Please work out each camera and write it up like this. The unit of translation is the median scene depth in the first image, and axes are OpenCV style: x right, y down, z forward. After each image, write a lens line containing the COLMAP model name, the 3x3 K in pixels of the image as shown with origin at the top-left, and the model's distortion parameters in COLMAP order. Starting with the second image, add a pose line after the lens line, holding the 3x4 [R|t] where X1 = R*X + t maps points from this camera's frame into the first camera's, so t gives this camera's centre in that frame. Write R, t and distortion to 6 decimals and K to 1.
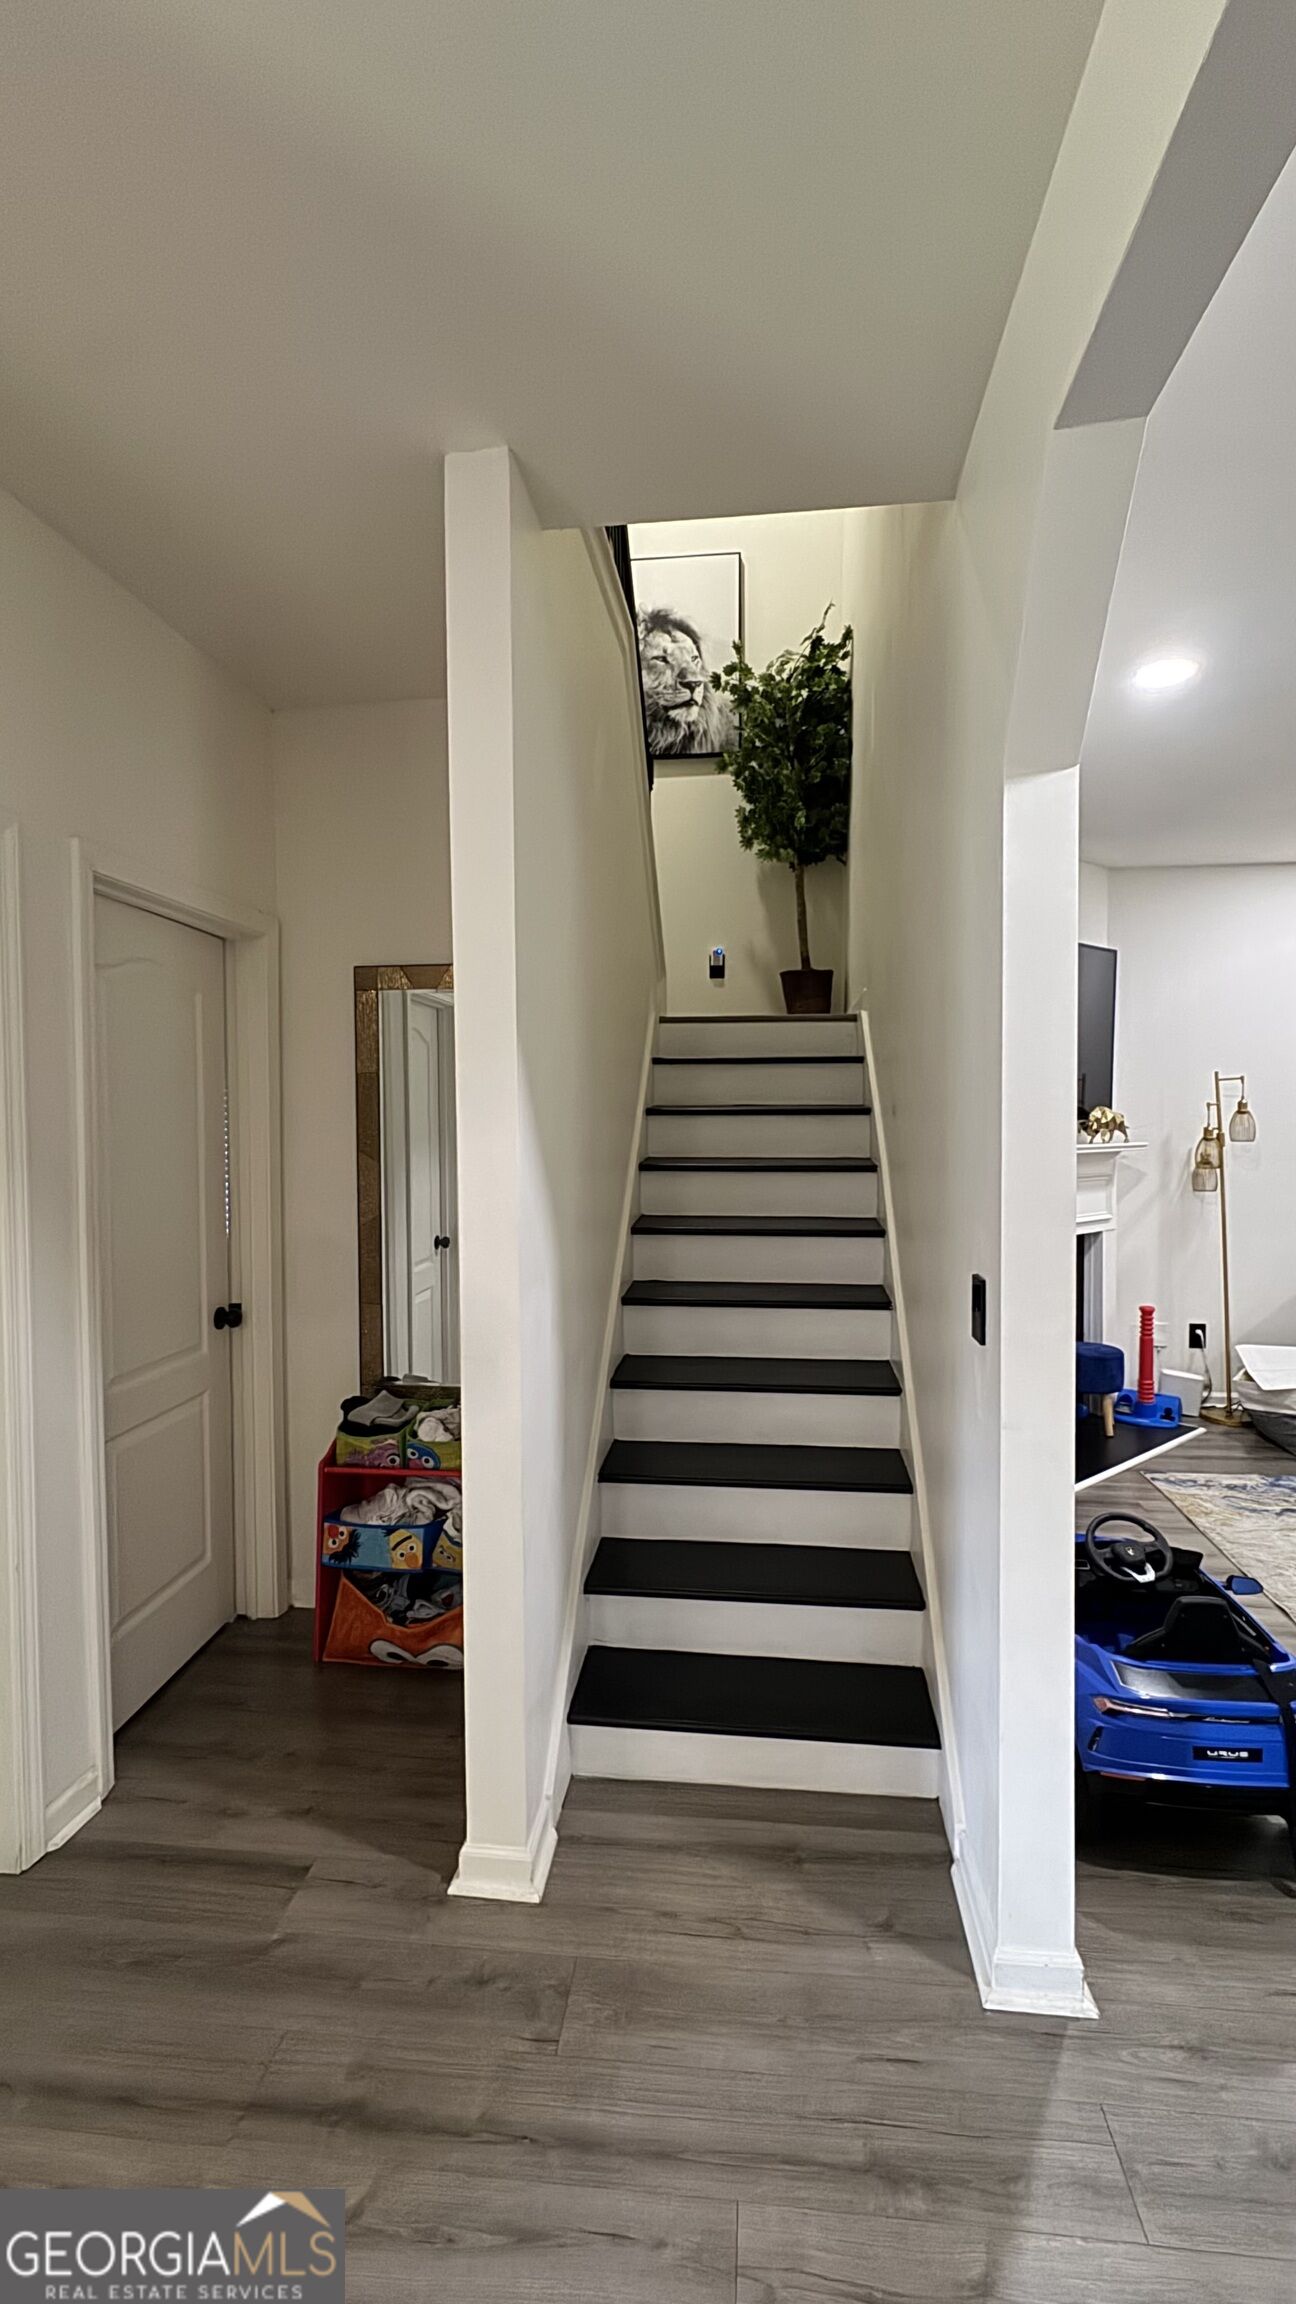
lens RADIAL K [[1010.2, 0, 658.1], [0, 1010.2, 1153.5], [0, 0, 1]] dist [-0.002697, -0.000019]
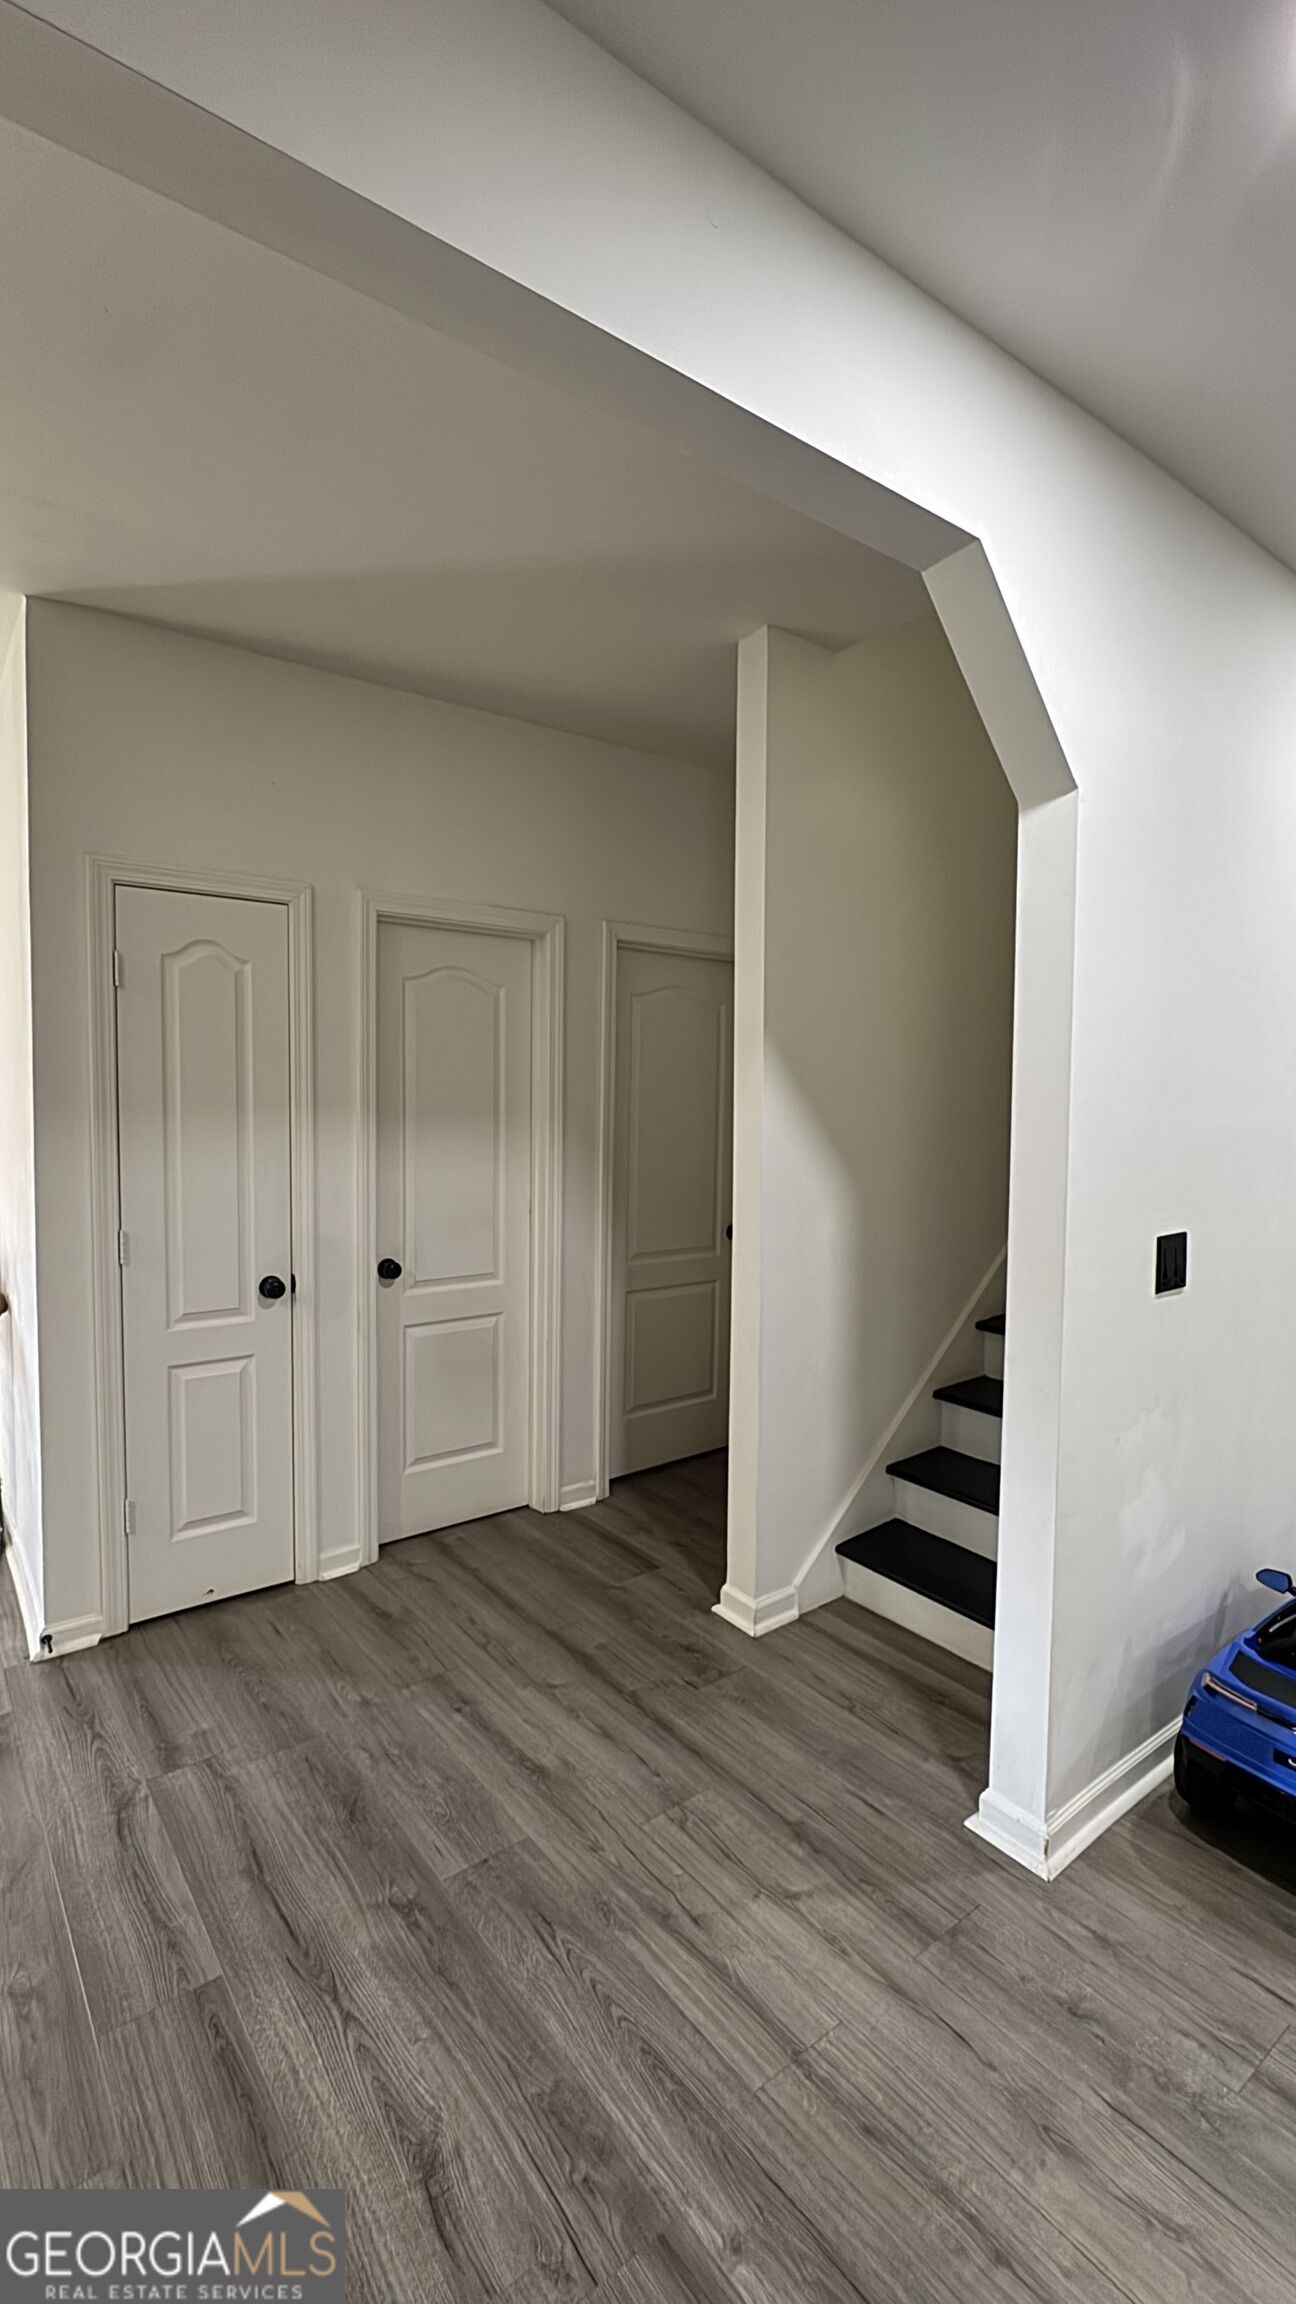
lens RADIAL K [[1010.2, 0, 658.1], [0, 1010.2, 1153.5], [0, 0, 1]] dist [-0.002697, -0.000019]
pose [[0.697560, 0.057244, -0.714236, 0.805943], [-0.039680, 0.998360, 0.041262, -0.004141], [0.715427, -0.000441, 0.698687, -0.113070]]
